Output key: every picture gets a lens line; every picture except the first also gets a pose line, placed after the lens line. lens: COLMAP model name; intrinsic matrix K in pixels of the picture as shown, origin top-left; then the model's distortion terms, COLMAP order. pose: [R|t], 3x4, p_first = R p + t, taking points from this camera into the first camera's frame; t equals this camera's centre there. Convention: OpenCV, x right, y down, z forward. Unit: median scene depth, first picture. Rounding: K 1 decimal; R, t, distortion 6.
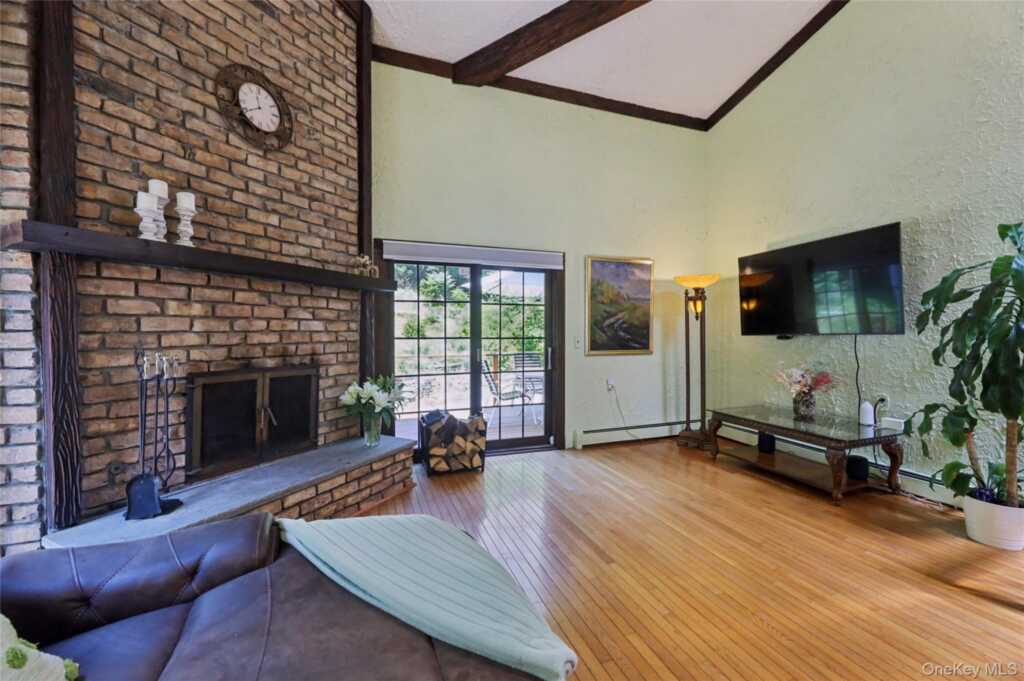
lens RADIAL K [[417.3, 0, 509.1], [0, 417.3, 335.5], [0, 0, 1]] dist [-0.000597, 0.000035]
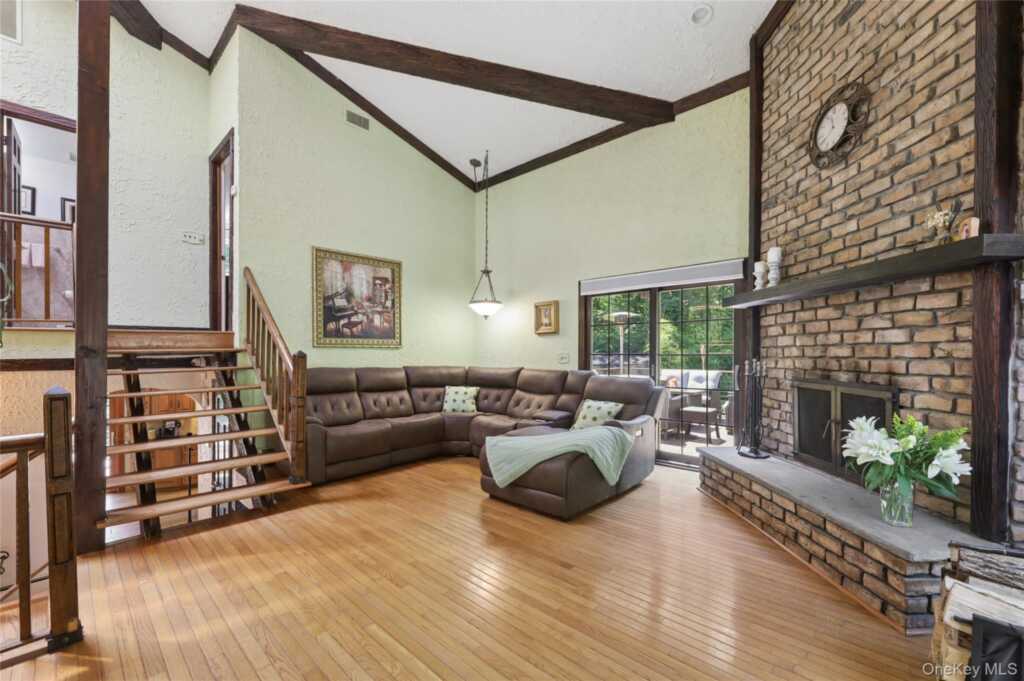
lens RADIAL K [[422.4, 0, 515.5], [0, 422.4, 356.4], [0, 0, 1]] dist [-0.000308, -0.000035]
pose [[-0.889647, -0.003129, -0.456639, 0.550252], [-0.012777, 0.999756, 0.018042, 0.009735], [0.456471, 0.021886, -0.889469, 1.521208]]
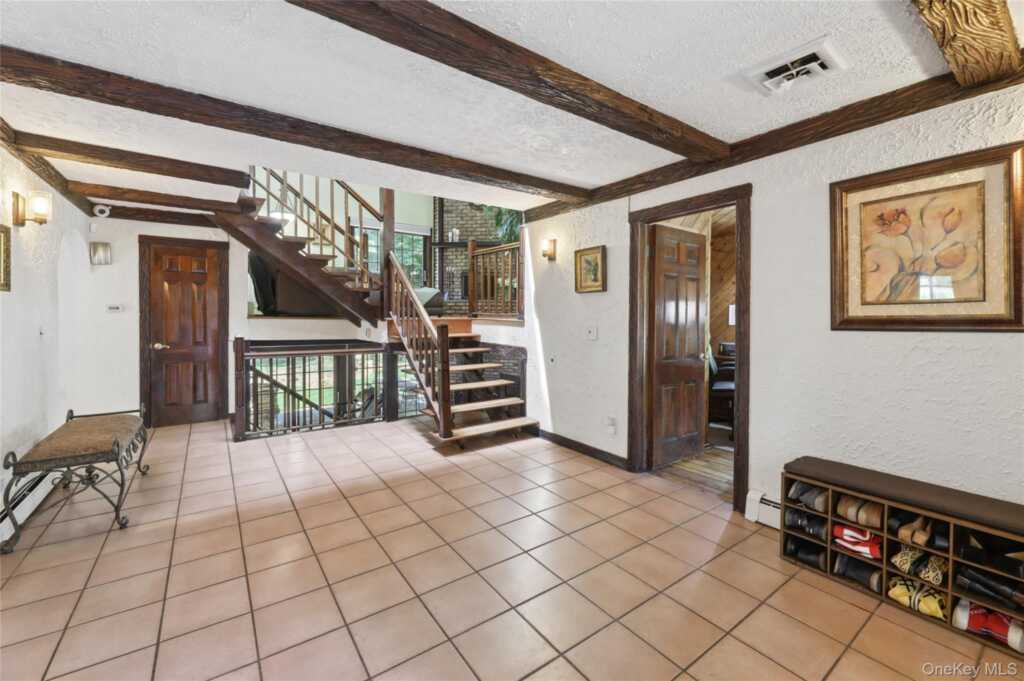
lens RADIAL K [[417.3, 0, 509.1], [0, 417.3, 335.5], [0, 0, 1]] dist [-0.000597, 0.000035]
pose [[0.268423, 0.033708, -0.962711, 2.853862], [-0.018968, 0.999379, 0.029703, 0.494232], [0.963114, 0.010288, 0.268896, 0.290996]]
